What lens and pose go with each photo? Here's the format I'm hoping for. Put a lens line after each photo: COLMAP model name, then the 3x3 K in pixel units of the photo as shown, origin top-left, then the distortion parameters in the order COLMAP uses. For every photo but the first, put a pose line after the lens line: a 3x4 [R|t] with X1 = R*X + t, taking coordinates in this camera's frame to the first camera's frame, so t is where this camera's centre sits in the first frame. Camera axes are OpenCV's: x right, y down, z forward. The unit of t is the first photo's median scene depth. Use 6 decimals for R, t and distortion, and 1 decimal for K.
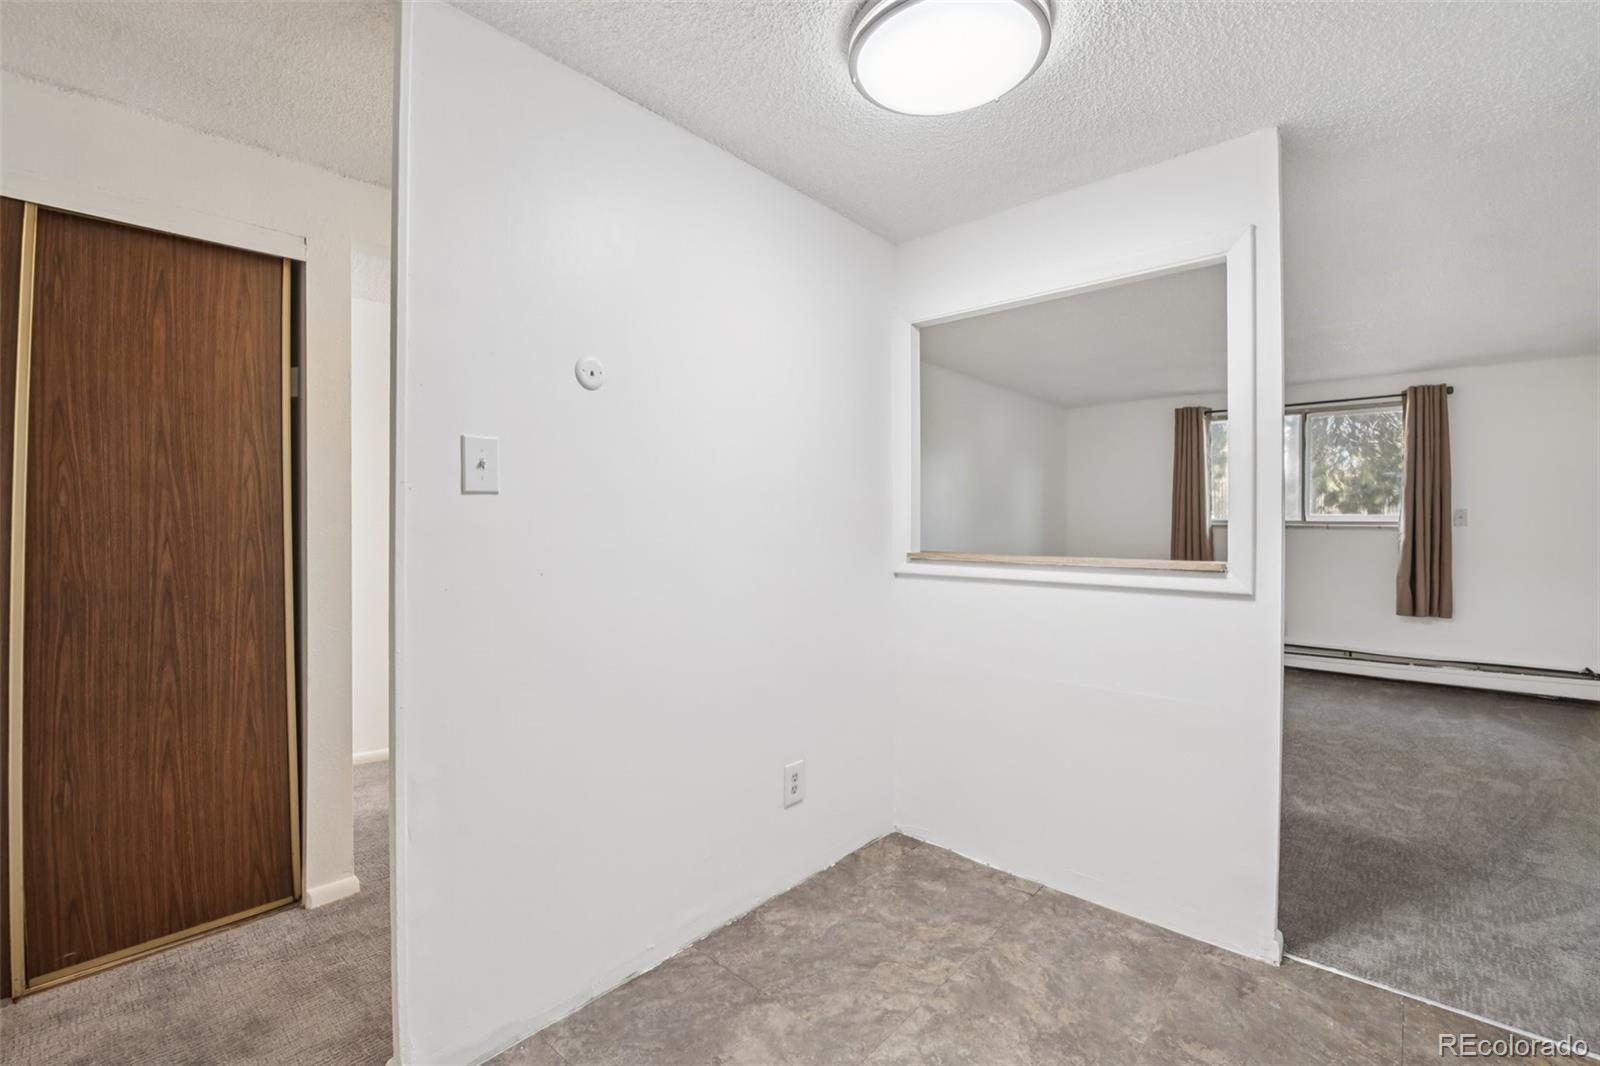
lens RADIAL K [[703.8, 0, 787.5], [0, 703.8, 521.5], [0, 0, 1]] dist [-0.005183, -0.007750]
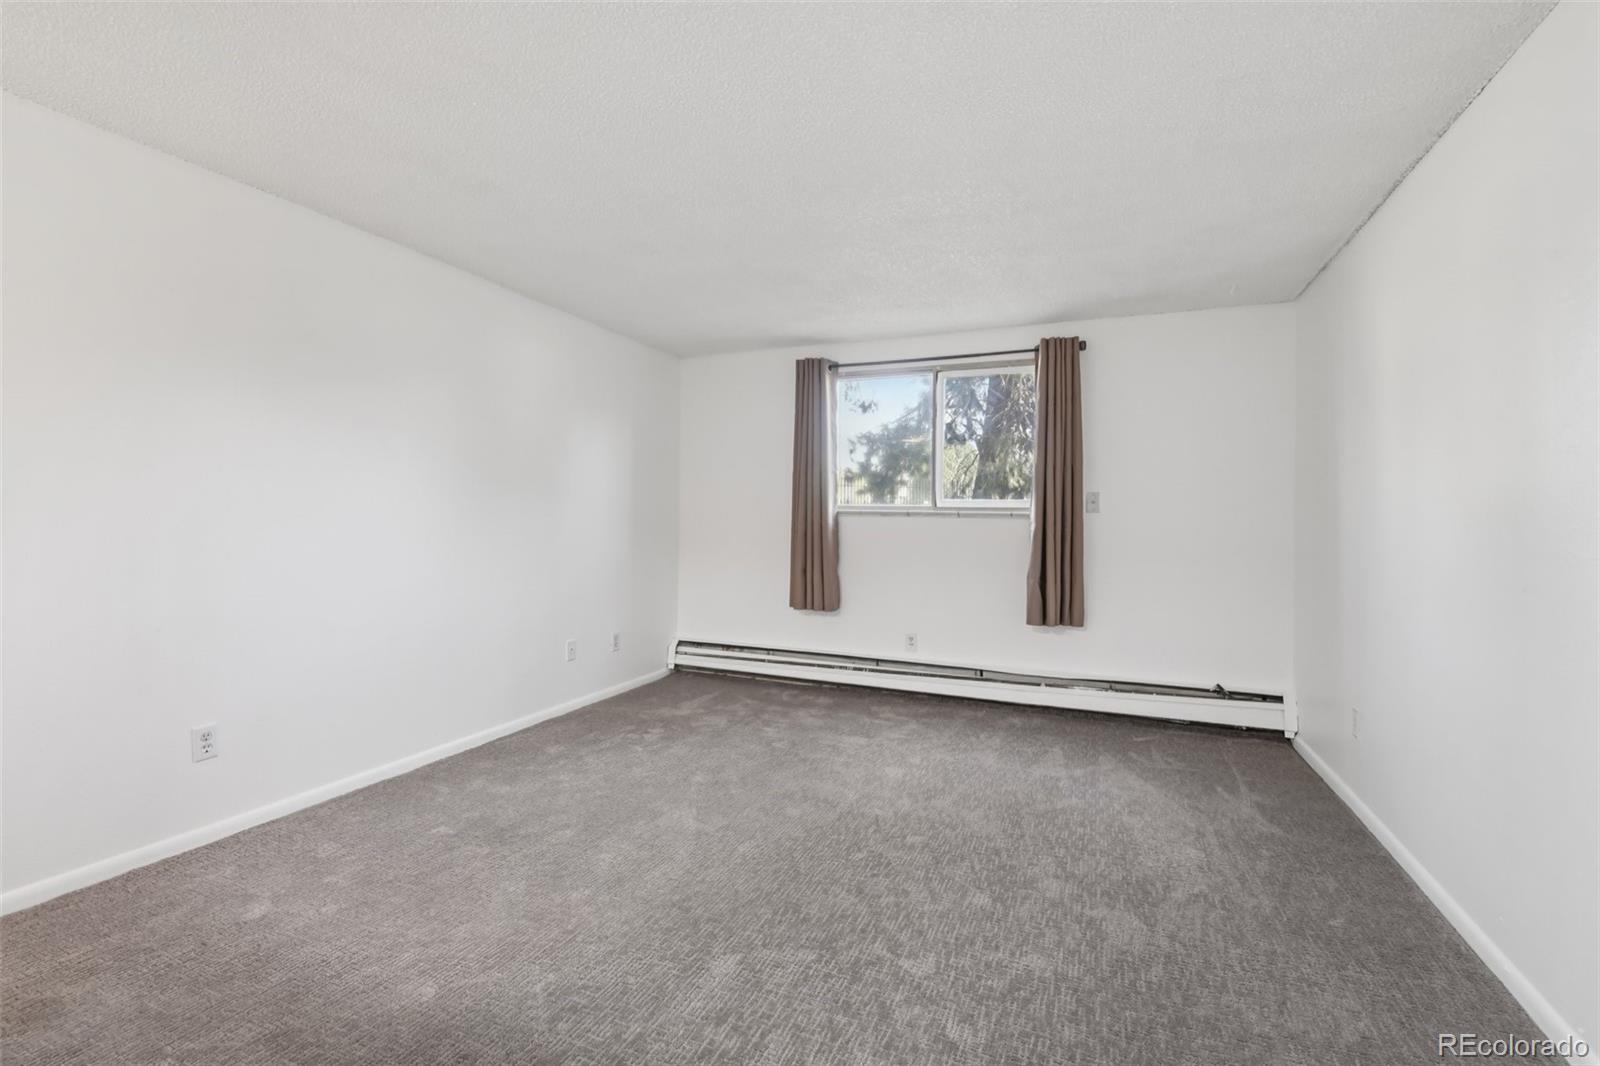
lens RADIAL K [[703.8, 0, 785.2], [0, 703.8, 506.4], [0, 0, 1]] dist [-0.005183, -0.007750]
pose [[0.948343, 0.014962, 0.316893, 0.362135], [-0.010536, 0.999822, -0.015675, 0.015069], [-0.317071, 0.011527, 0.948332, 0.330894]]
